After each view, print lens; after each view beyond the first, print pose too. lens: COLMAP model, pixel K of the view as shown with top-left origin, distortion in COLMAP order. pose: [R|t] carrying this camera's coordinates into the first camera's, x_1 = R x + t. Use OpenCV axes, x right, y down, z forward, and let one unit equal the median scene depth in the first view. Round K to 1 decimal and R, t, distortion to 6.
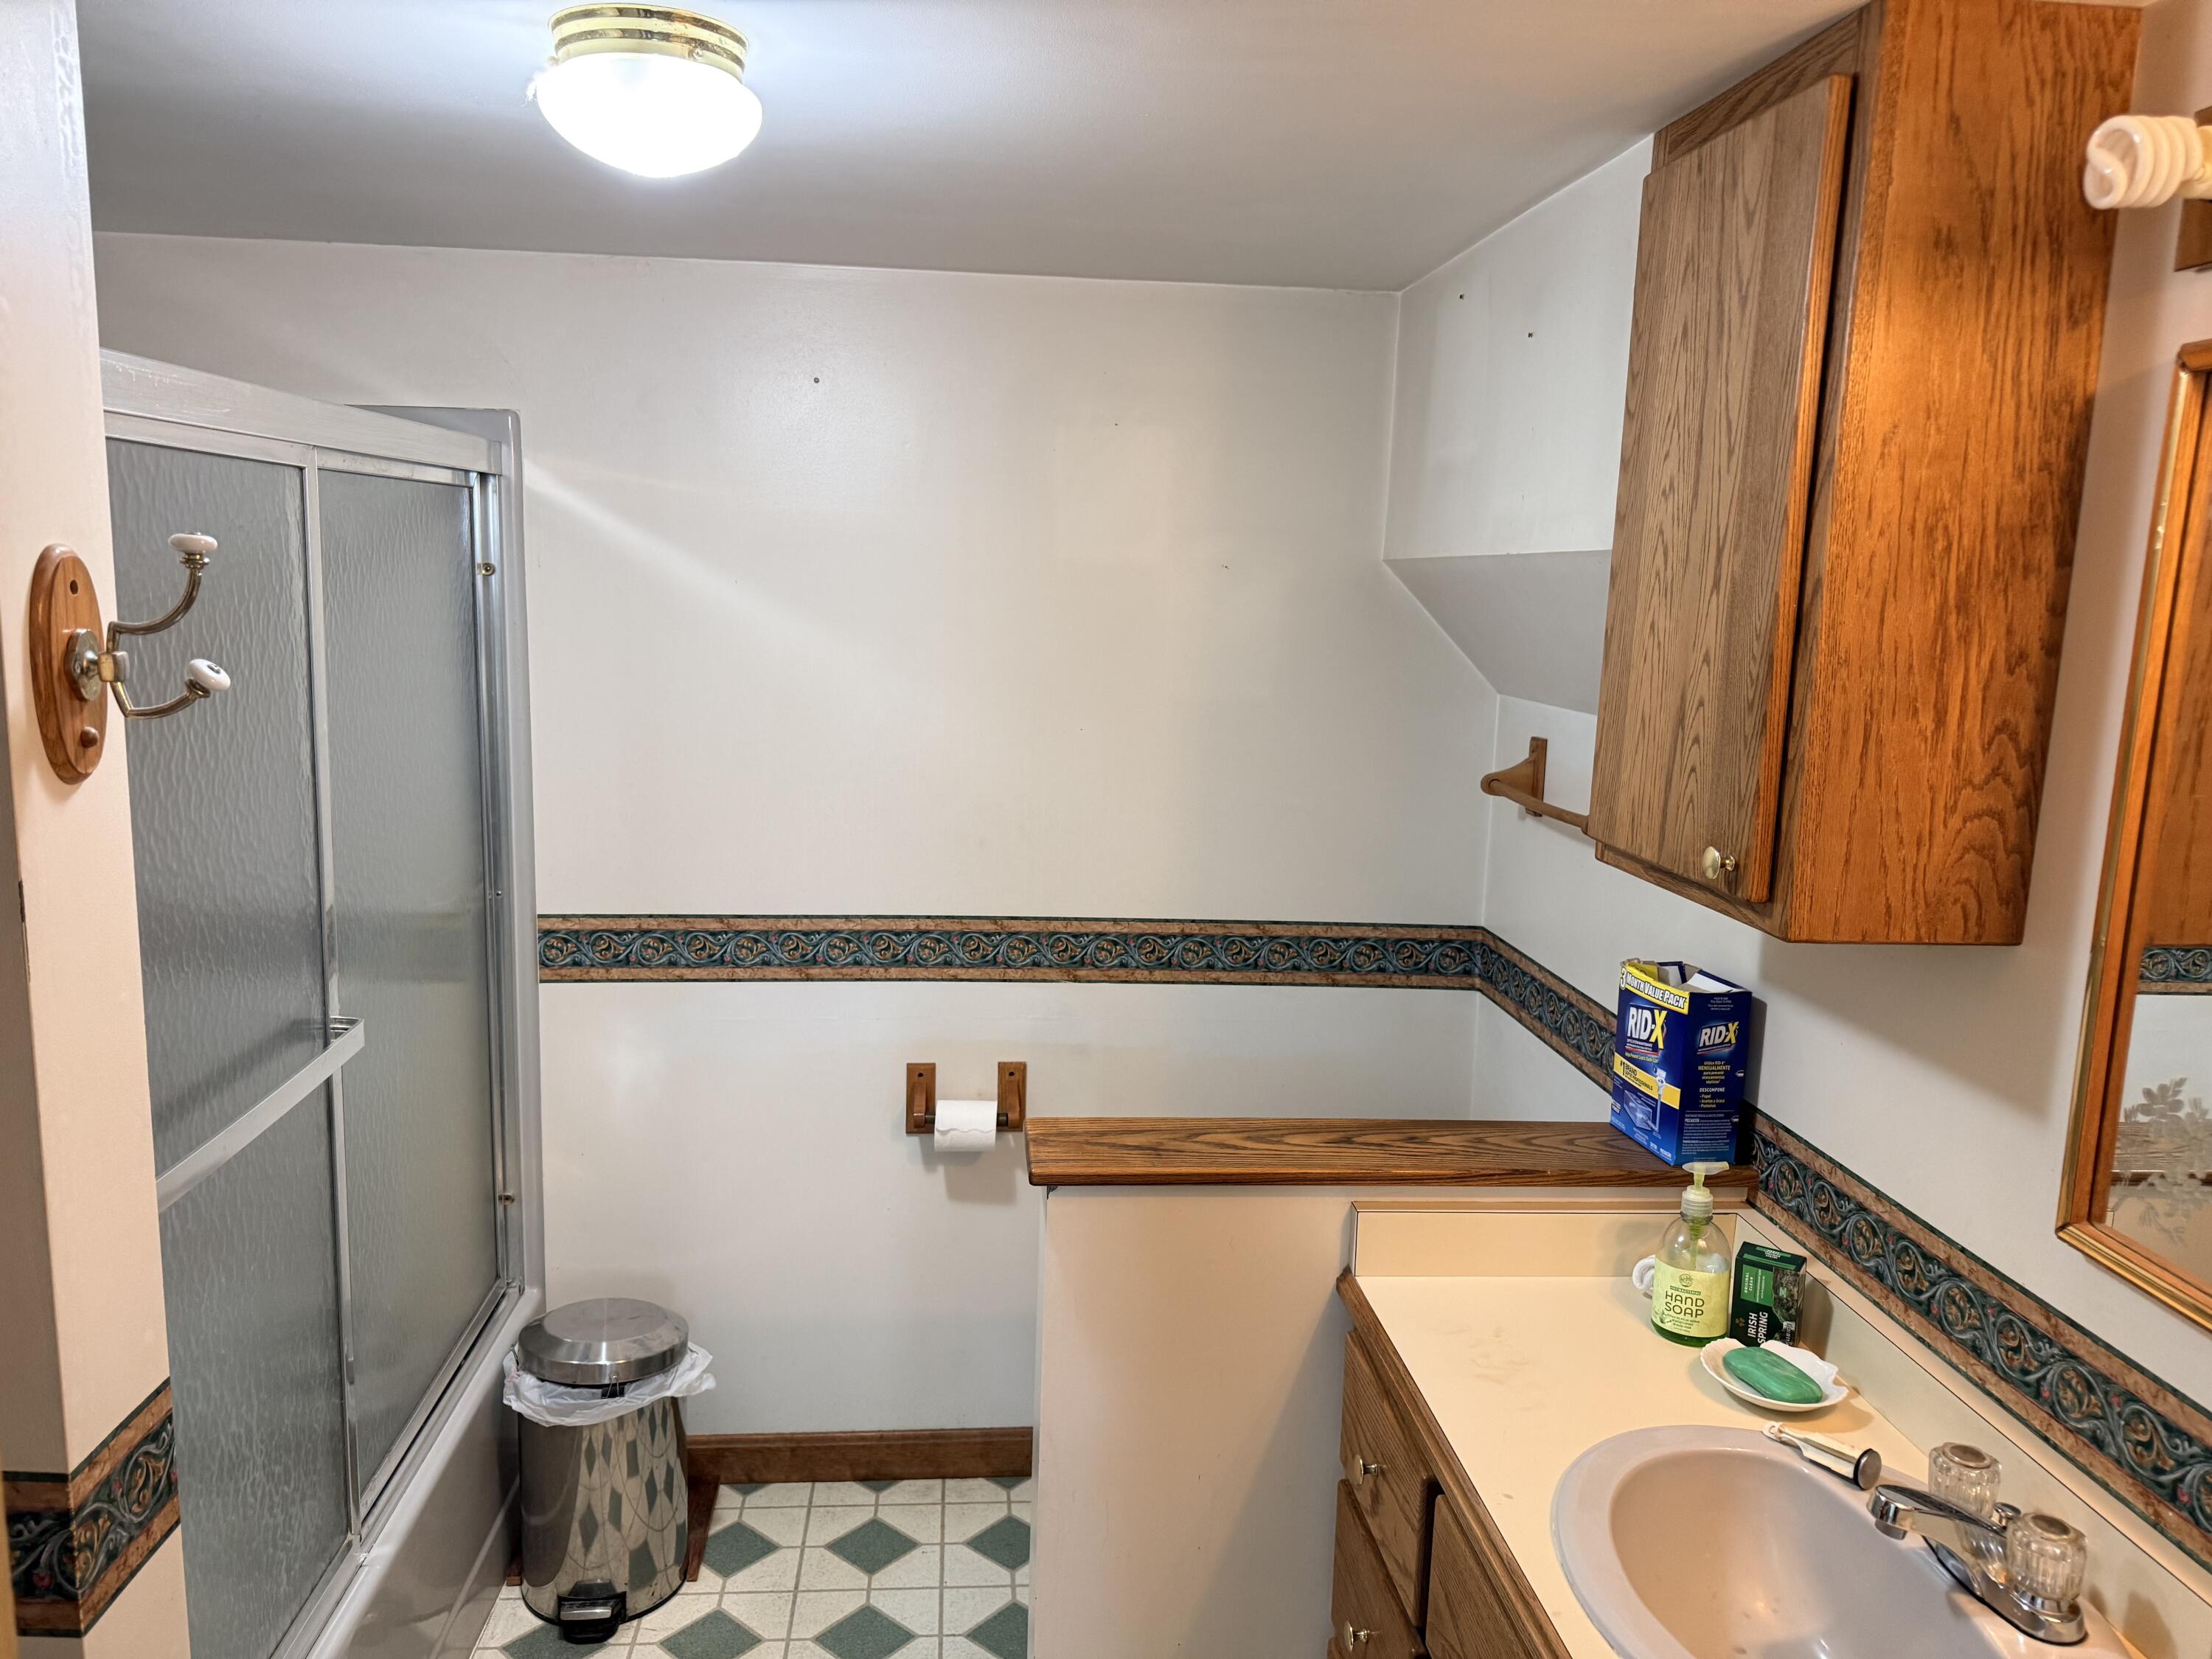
lens RADIAL K [[1564.1, 0, 1102.2], [0, 1564.1, 809.2], [0, 0, 1]] dist [0.059792, -0.072180]
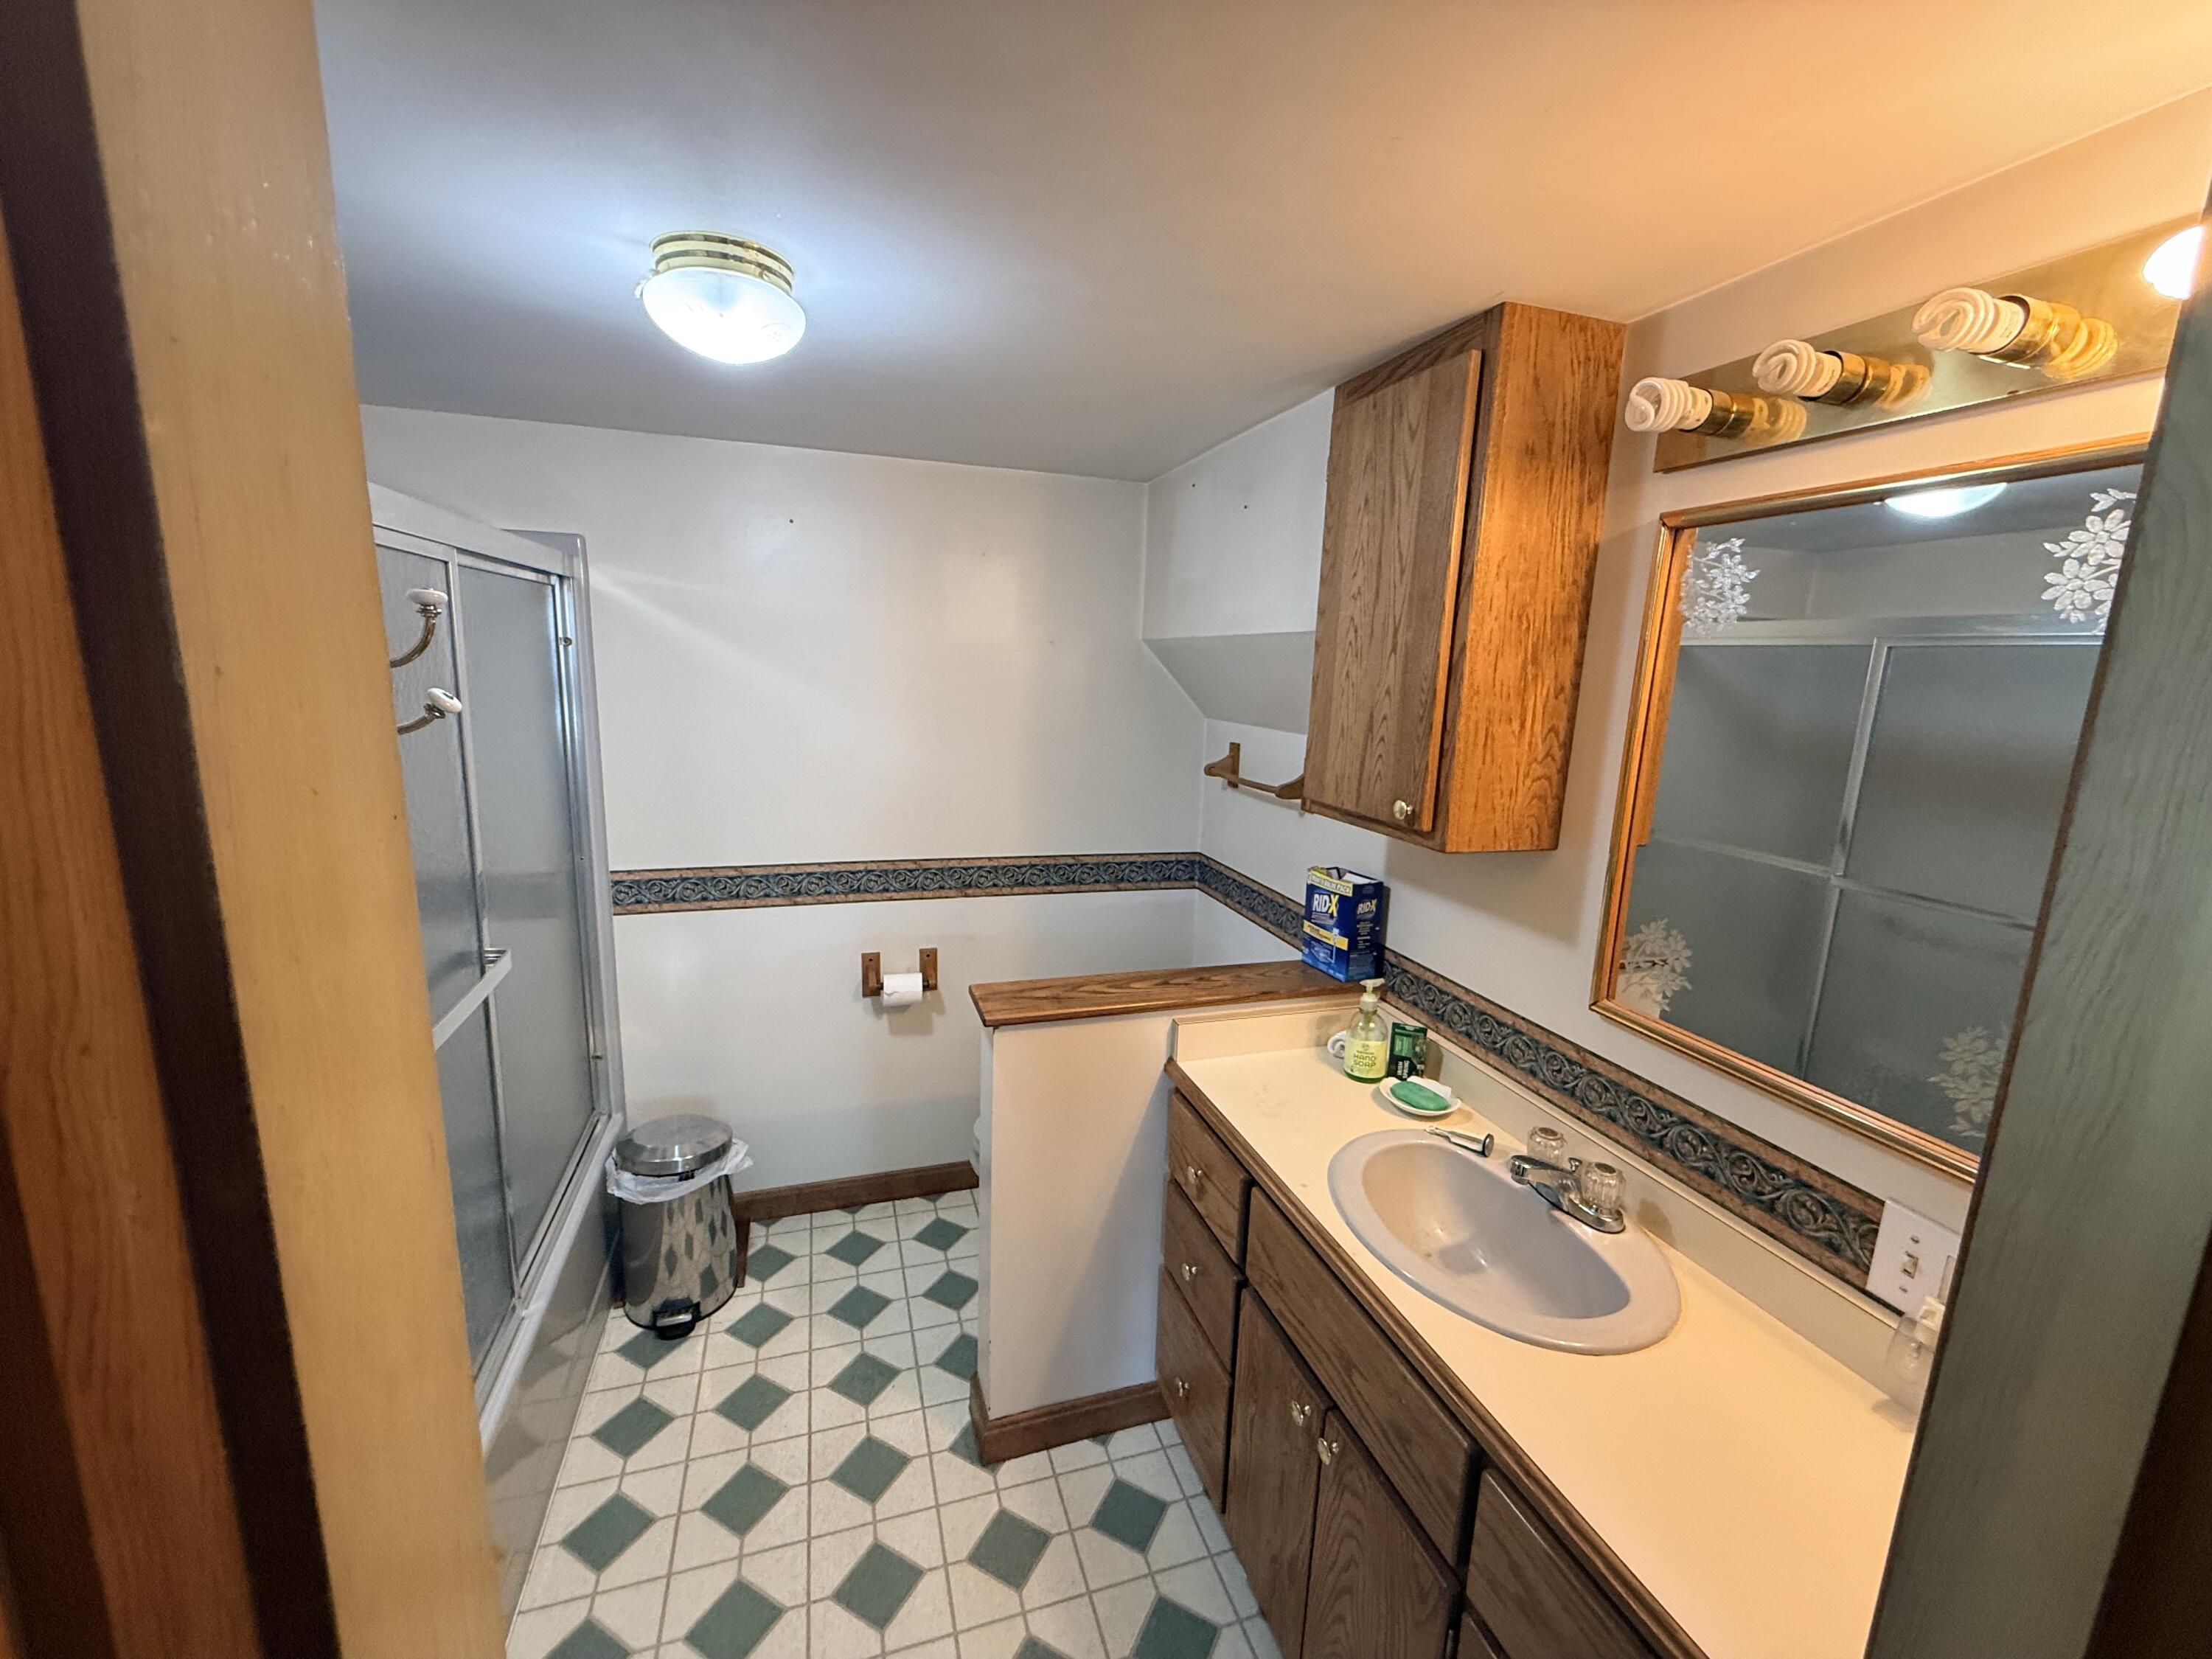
lens RADIAL K [[886.5, 0, 1113.6], [0, 886.5, 816.5], [0, 0, 1]] dist [0.000683, 0.000523]
pose [[0.975273, -0.034708, 0.218263, -0.103508], [0.028377, 0.999083, 0.032074, 0.000813], [-0.219176, -0.025087, 0.975363, 0.093511]]
